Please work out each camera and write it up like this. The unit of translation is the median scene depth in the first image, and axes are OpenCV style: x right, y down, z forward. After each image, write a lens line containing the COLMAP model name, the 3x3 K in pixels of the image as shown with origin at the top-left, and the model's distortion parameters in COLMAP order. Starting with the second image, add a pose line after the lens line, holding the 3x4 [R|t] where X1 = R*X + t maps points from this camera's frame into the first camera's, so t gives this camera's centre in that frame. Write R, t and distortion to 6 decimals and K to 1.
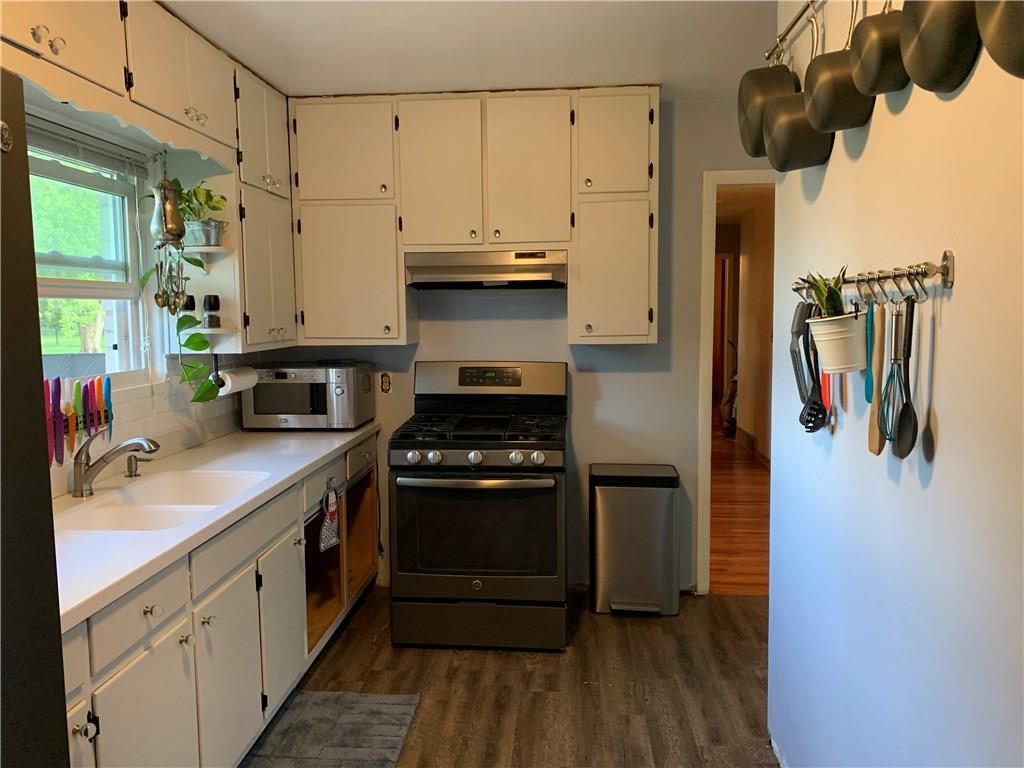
lens RADIAL K [[784.9, 0, 502.7], [0, 784.9, 380.6], [0, 0, 1]] dist [0.035342, -0.029458]
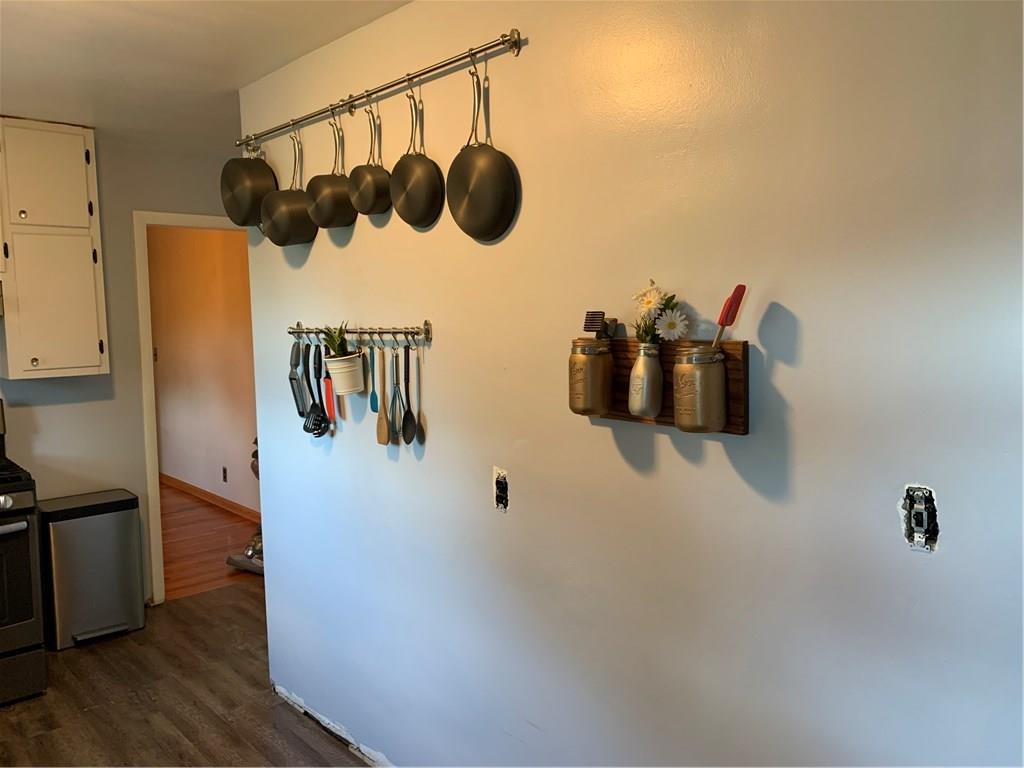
lens RADIAL K [[784.9, 0, 502.7], [0, 784.9, 380.6], [0, 0, 1]] dist [0.035342, -0.029458]
pose [[0.688601, -0.068296, 0.721917, -0.237409], [0.075985, 0.996870, 0.021829, -0.024730], [-0.721148, 0.039823, 0.691636, -0.120486]]
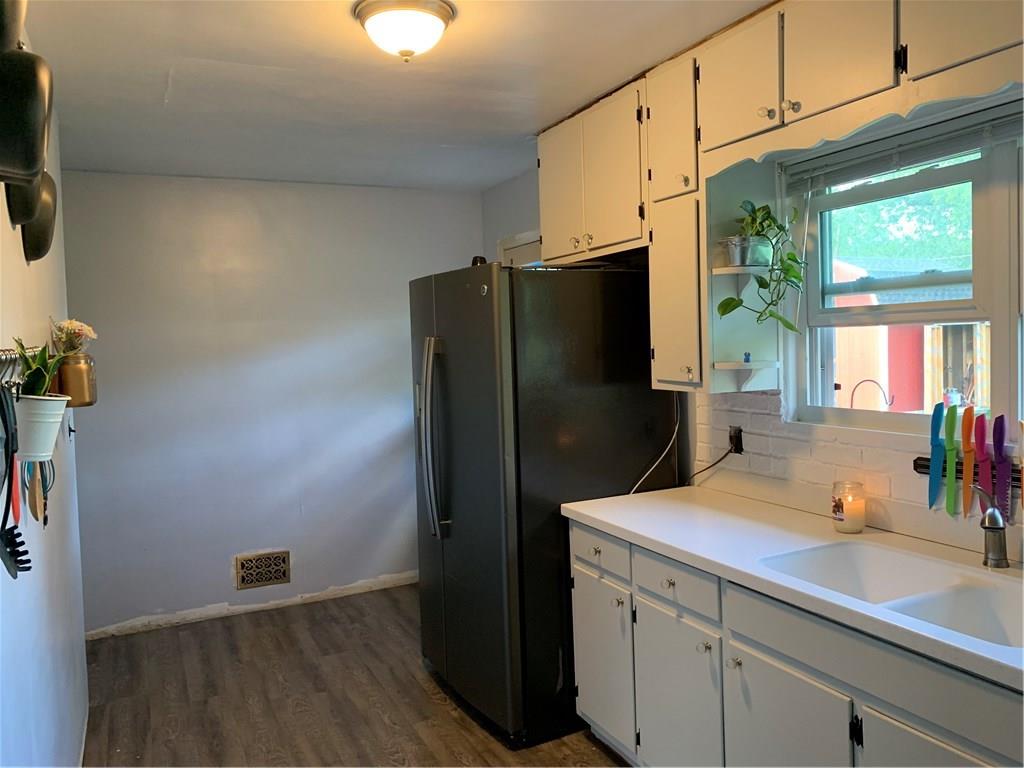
lens RADIAL K [[784.9, 0, 502.7], [0, 784.9, 380.6], [0, 0, 1]] dist [0.035342, -0.029458]
pose [[-0.867099, 0.062948, -0.494142, 0.236715], [-0.003626, 0.991160, 0.132625, -0.120019], [0.498122, 0.116791, -0.859206, 1.150330]]
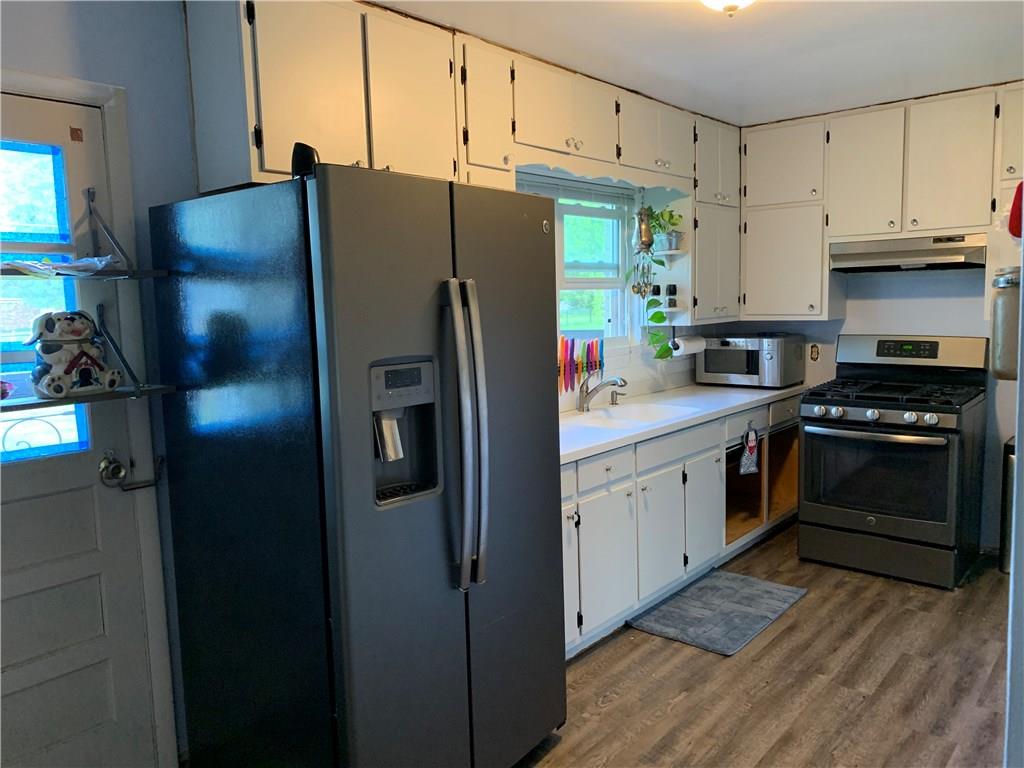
lens RADIAL K [[784.9, 0, 502.7], [0, 784.9, 380.6], [0, 0, 1]] dist [0.035342, -0.029458]
pose [[0.809982, 0.051005, -0.584232, 0.224593], [-0.034326, 0.998626, 0.039592, 0.019338], [0.585449, -0.012014, 0.810620, -0.333655]]
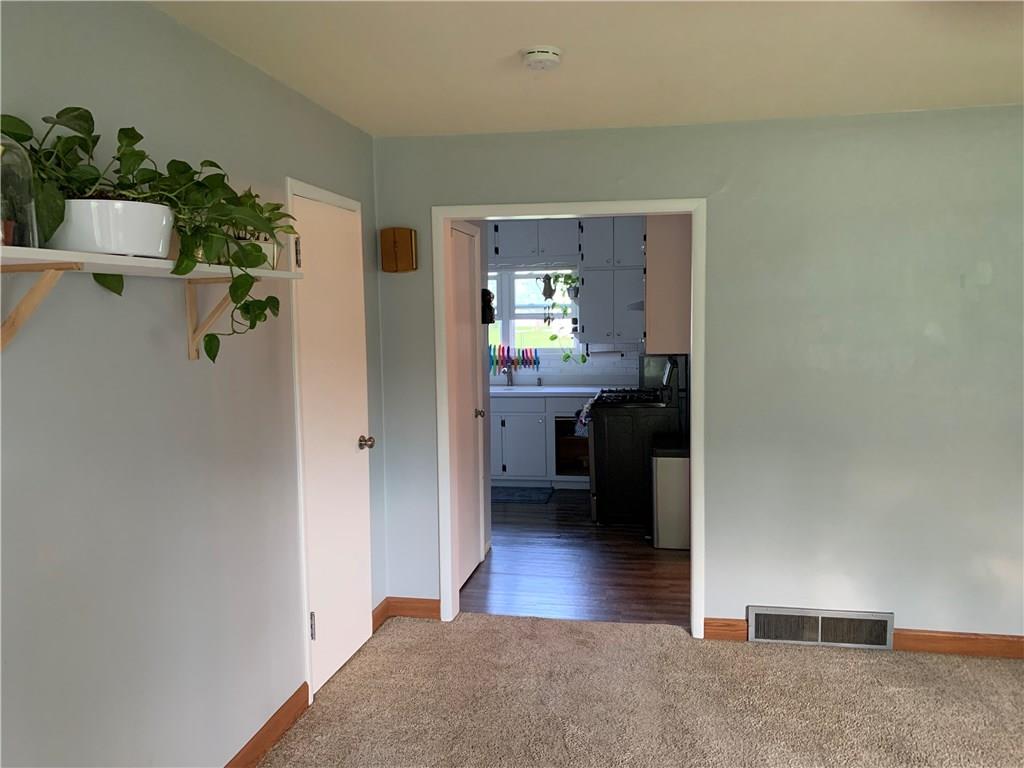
lens RADIAL K [[784.9, 0, 502.7], [0, 784.9, 380.6], [0, 0, 1]] dist [0.035342, -0.029458]
pose [[-0.117529, 0.100940, -0.987926, 1.913454], [-0.076604, 0.990935, 0.110360, -0.159216], [0.990110, 0.088650, -0.108731, 1.031256]]
